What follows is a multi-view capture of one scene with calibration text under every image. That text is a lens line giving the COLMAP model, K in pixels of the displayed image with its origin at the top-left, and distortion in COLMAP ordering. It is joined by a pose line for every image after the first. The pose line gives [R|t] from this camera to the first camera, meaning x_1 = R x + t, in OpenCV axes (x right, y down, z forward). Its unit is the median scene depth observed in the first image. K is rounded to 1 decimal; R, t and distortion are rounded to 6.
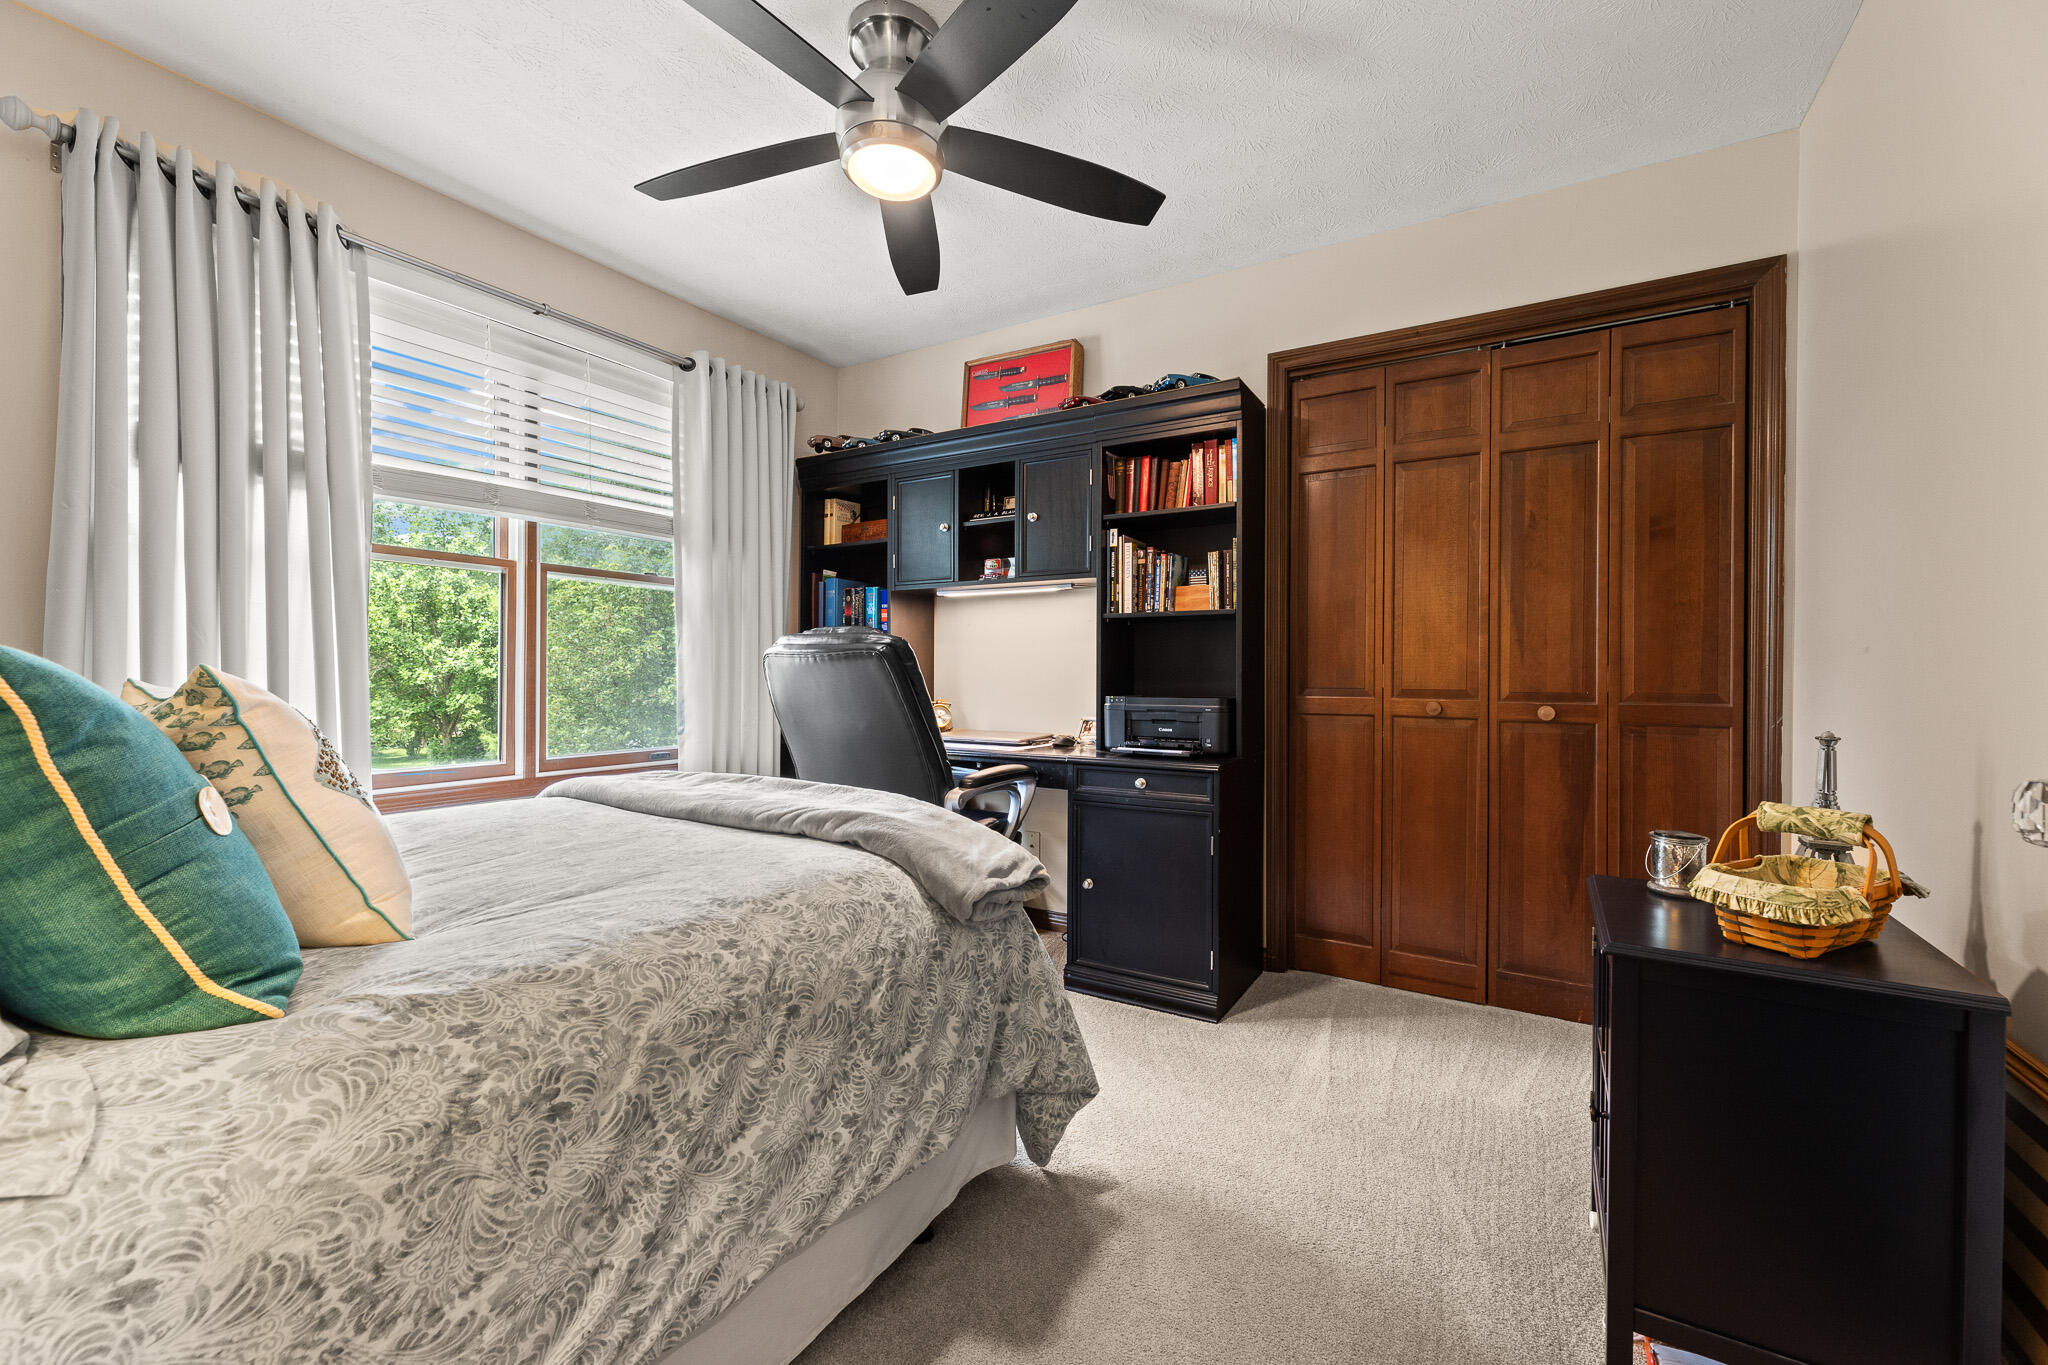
lens RADIAL K [[819.5, 0, 1029.5], [0, 819.5, 679.0], [0, 0, 1]] dist [0.000160, -0.000178]
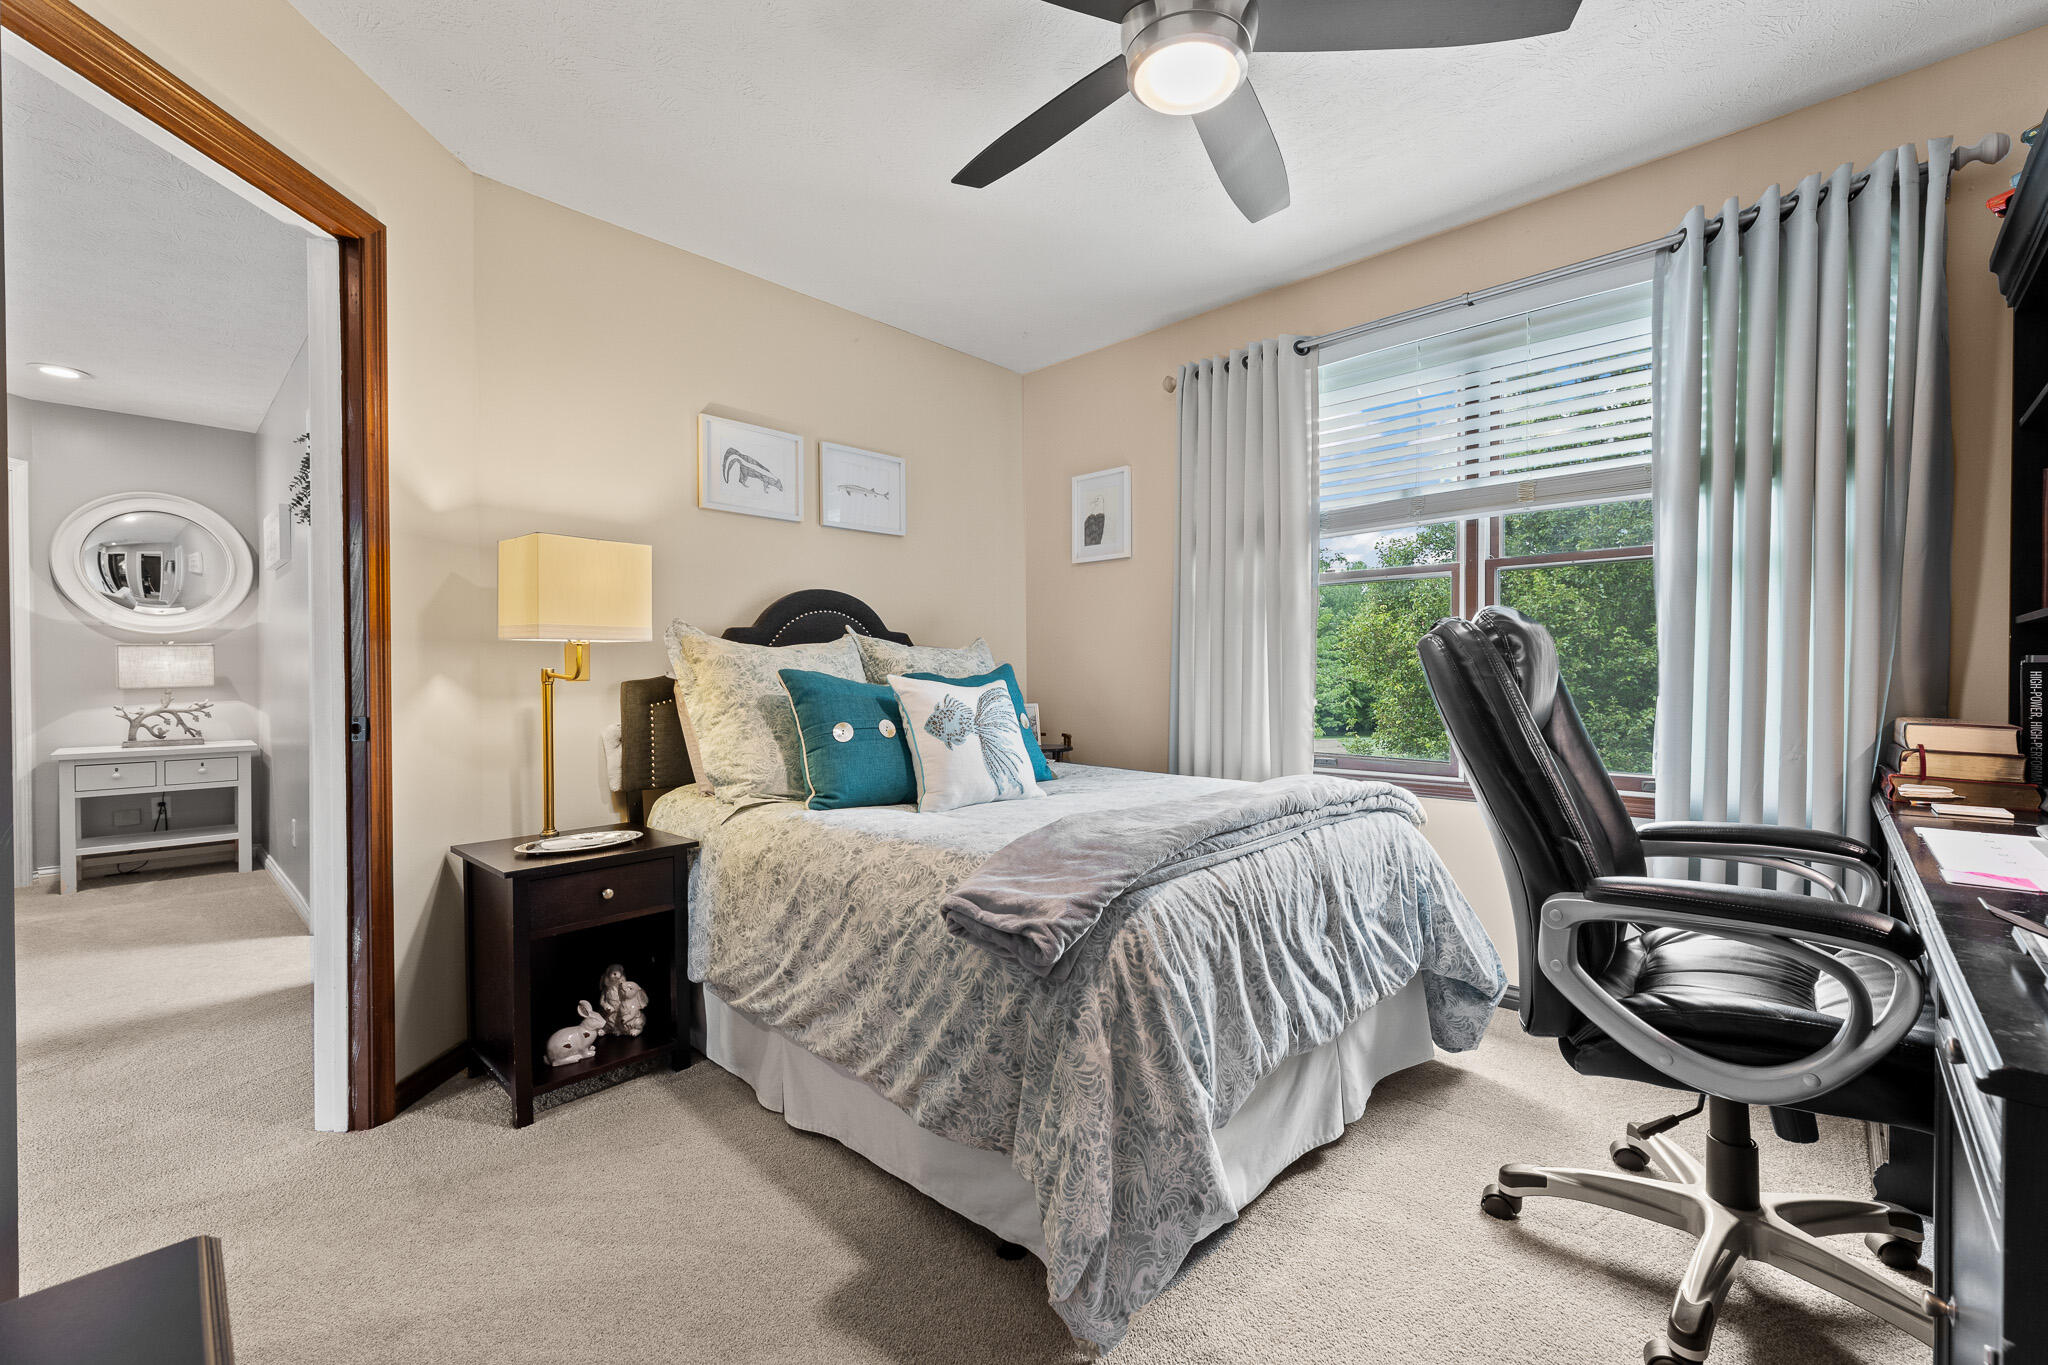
lens RADIAL K [[819.5, 0, 1029.5], [0, 819.5, 679.0], [0, 0, 1]] dist [0.000160, -0.000178]
pose [[-0.200947, 0.009047, -0.979560, 0.550034], [-0.001637, 0.999953, 0.009571, -0.011985], [0.979601, 0.003526, -0.200923, 0.812840]]
